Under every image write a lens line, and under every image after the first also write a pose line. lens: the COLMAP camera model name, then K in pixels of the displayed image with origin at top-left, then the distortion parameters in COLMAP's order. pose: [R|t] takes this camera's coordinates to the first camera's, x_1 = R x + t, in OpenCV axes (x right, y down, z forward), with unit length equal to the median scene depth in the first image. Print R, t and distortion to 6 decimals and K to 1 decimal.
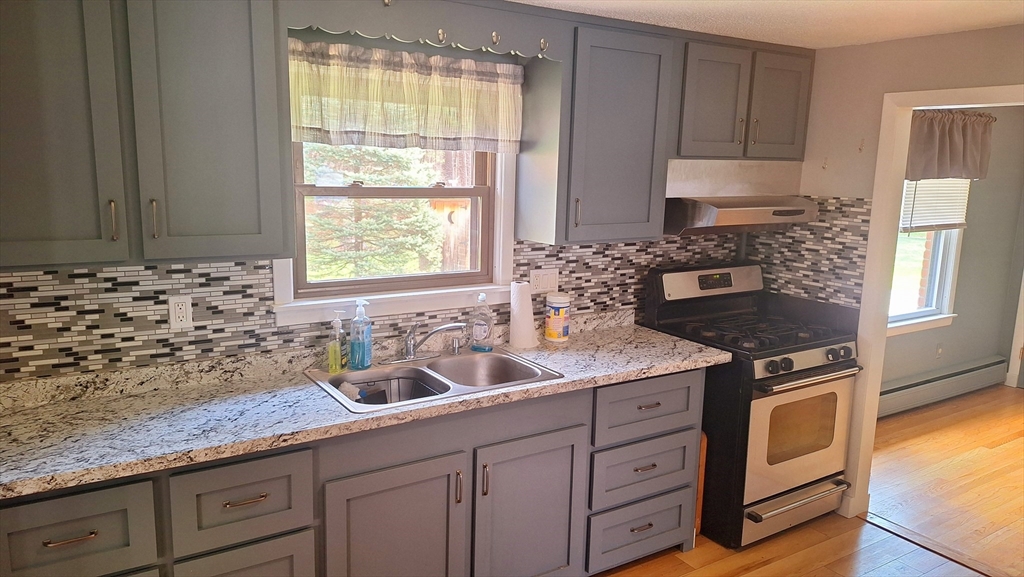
lens RADIAL K [[710.0, 0, 509.8], [0, 710.0, 286.1], [0, 0, 1]] dist [0.010595, -0.002377]
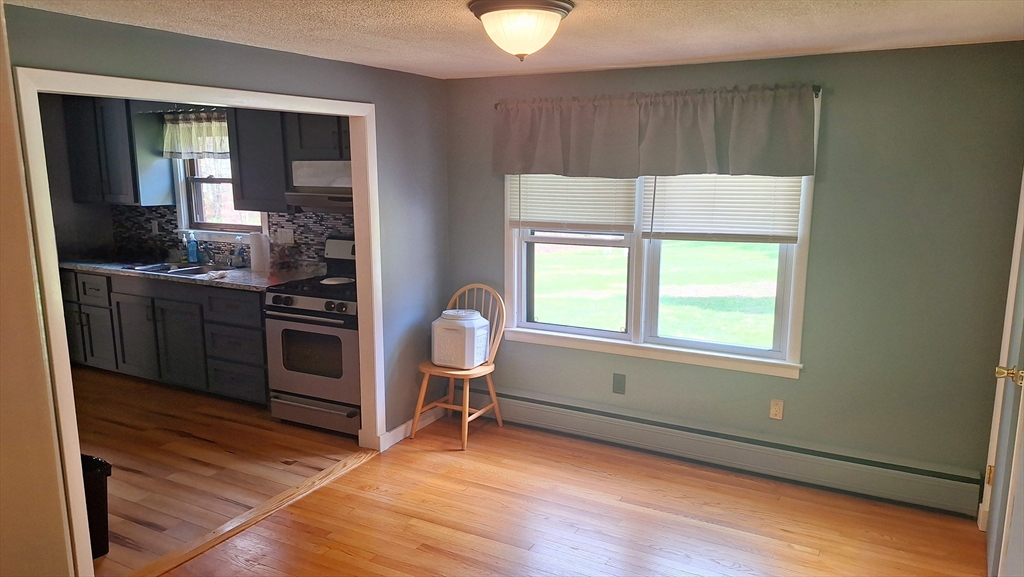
lens RADIAL K [[710.0, 0, 510.7], [0, 710.0, 293.4], [0, 0, 1]] dist [0.010595, -0.002377]
pose [[0.495159, 0.137125, -0.857913, 1.776688], [-0.137281, 0.987410, 0.078589, -0.077930], [0.857888, 0.078861, 0.507749, 0.626991]]
